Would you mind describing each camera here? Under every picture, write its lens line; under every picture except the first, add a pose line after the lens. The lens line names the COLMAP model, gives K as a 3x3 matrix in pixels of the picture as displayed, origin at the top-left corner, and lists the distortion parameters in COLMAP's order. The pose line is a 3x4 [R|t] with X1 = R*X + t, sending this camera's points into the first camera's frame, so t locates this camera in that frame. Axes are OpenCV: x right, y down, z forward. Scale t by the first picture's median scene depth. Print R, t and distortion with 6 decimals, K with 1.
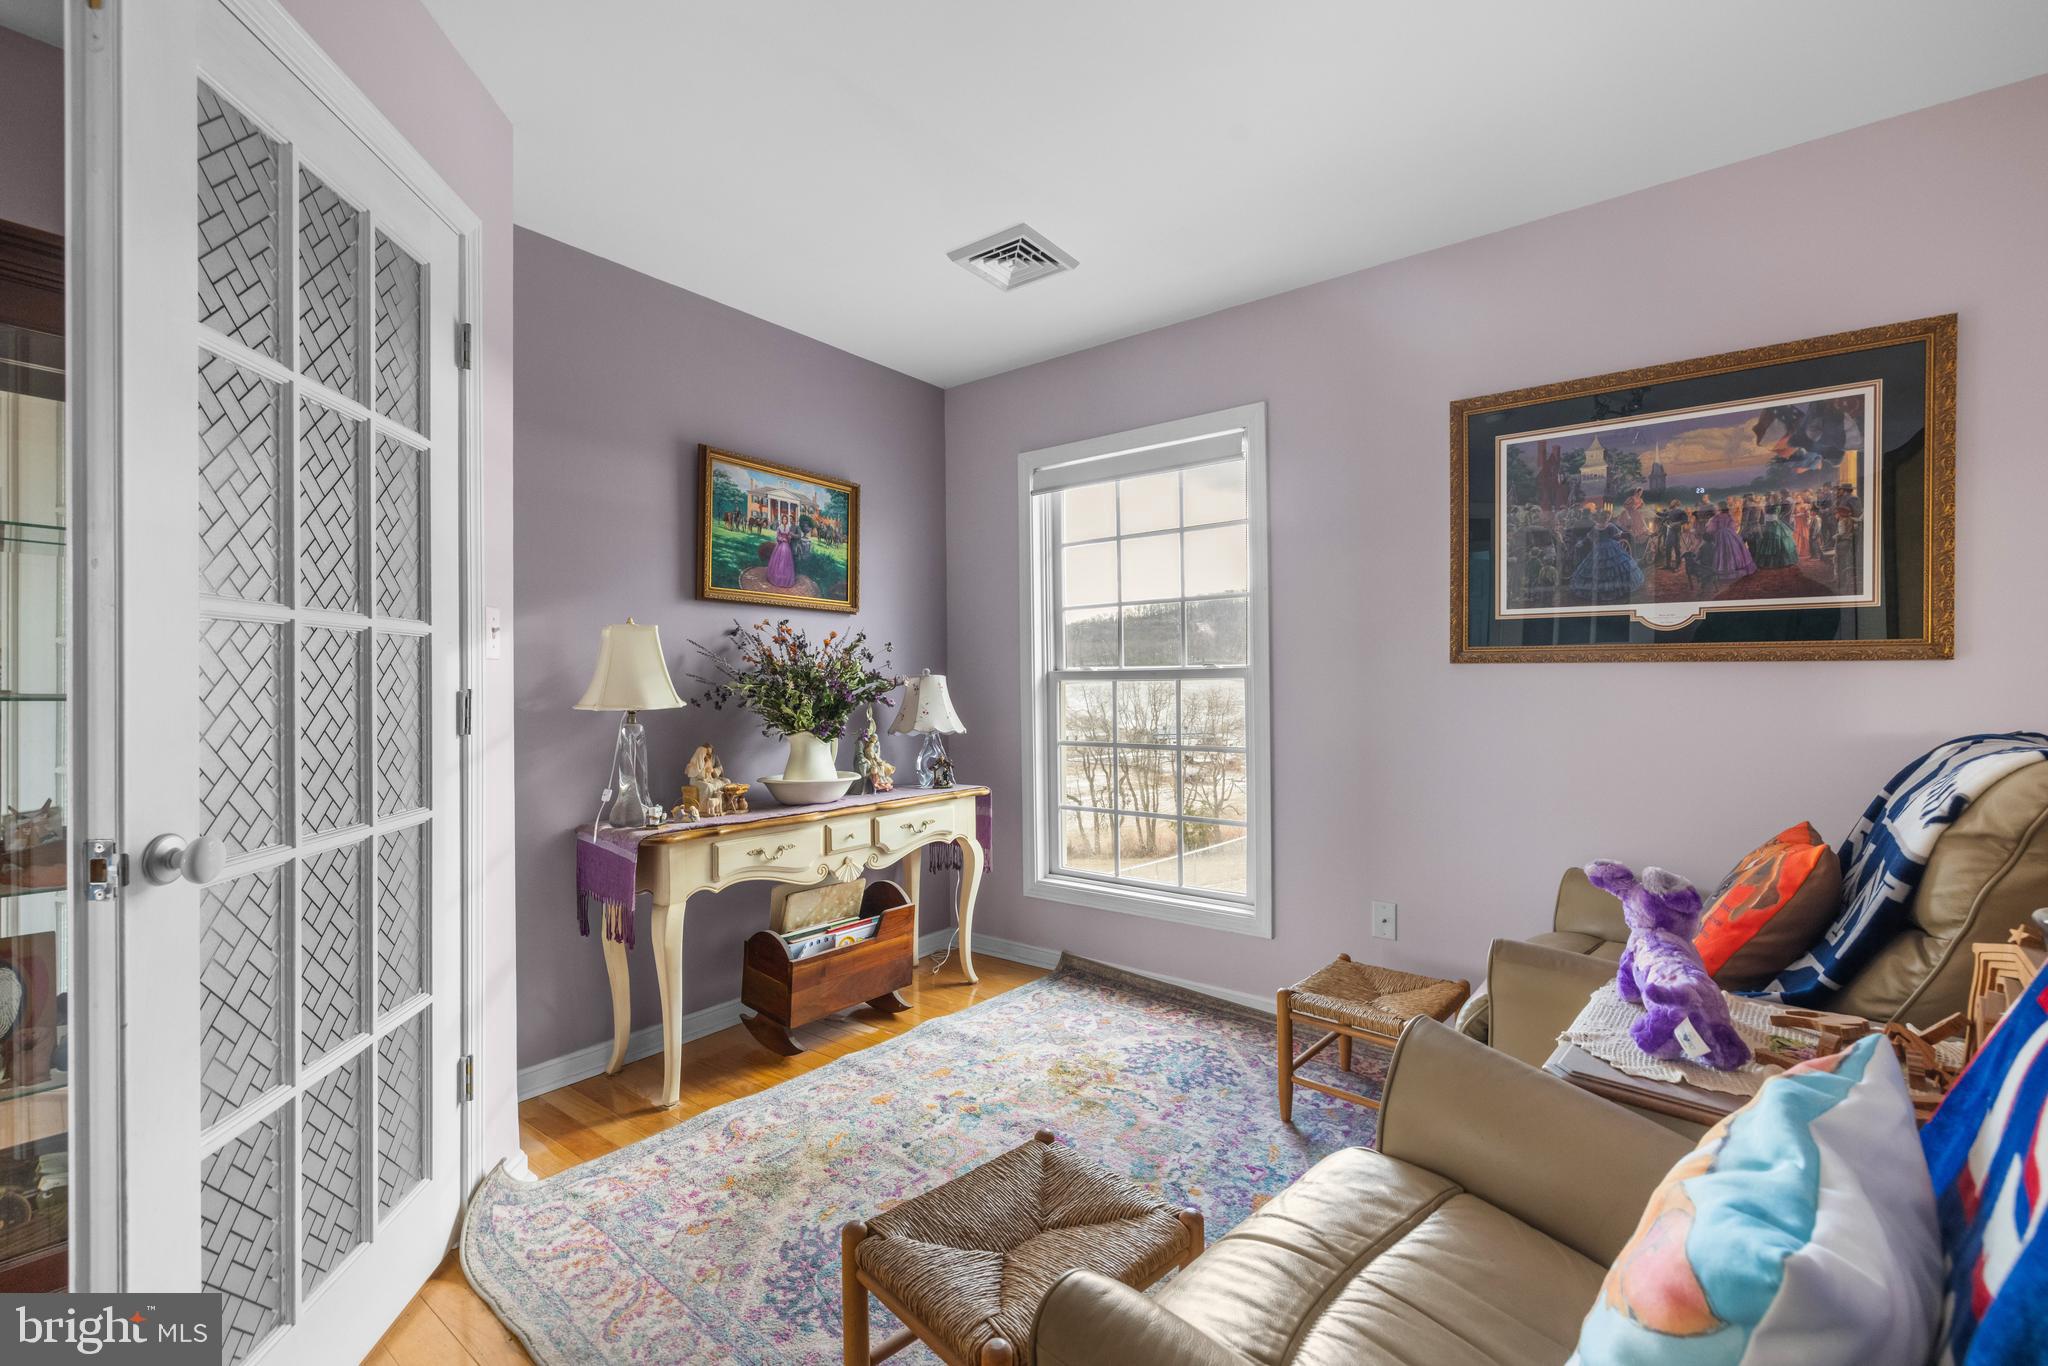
lens RADIAL K [[878.8, 0, 1018.4], [0, 878.8, 685.2], [0, 0, 1]] dist [-0.002317, 0.003137]
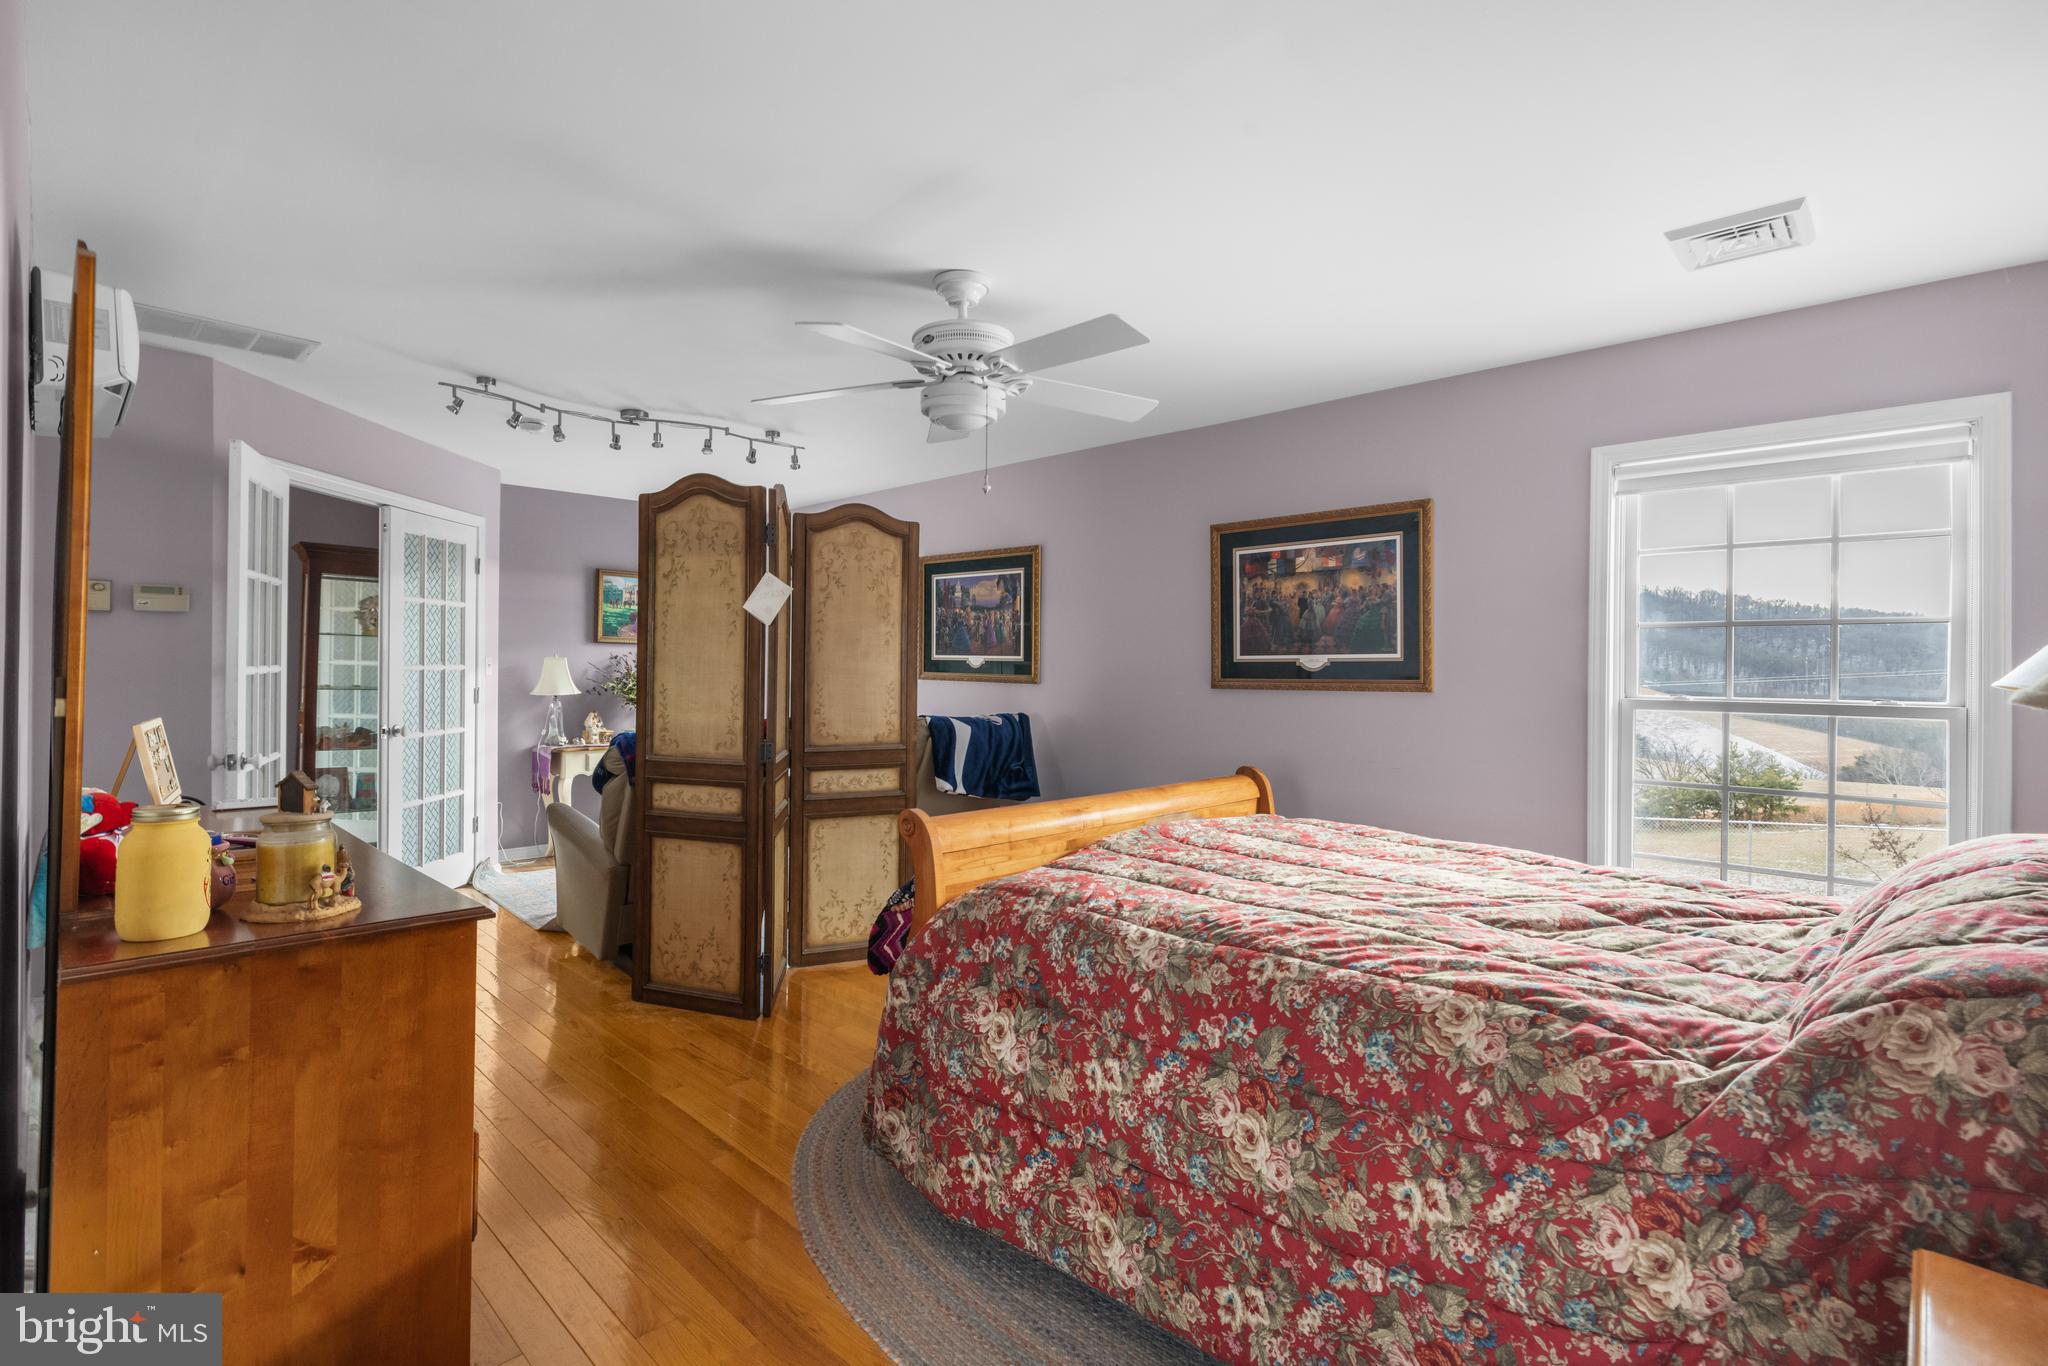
lens RADIAL K [[951.7, 0, 1032.5], [0, 951.7, 673.2], [0, 0, 1]] dist [-0.015103, 0.000992]
pose [[0.995416, 0.012690, -0.094792, 1.151540], [-0.012399, 0.999916, 0.003651, -0.059625], [0.094830, -0.002459, 0.995490, -1.493561]]
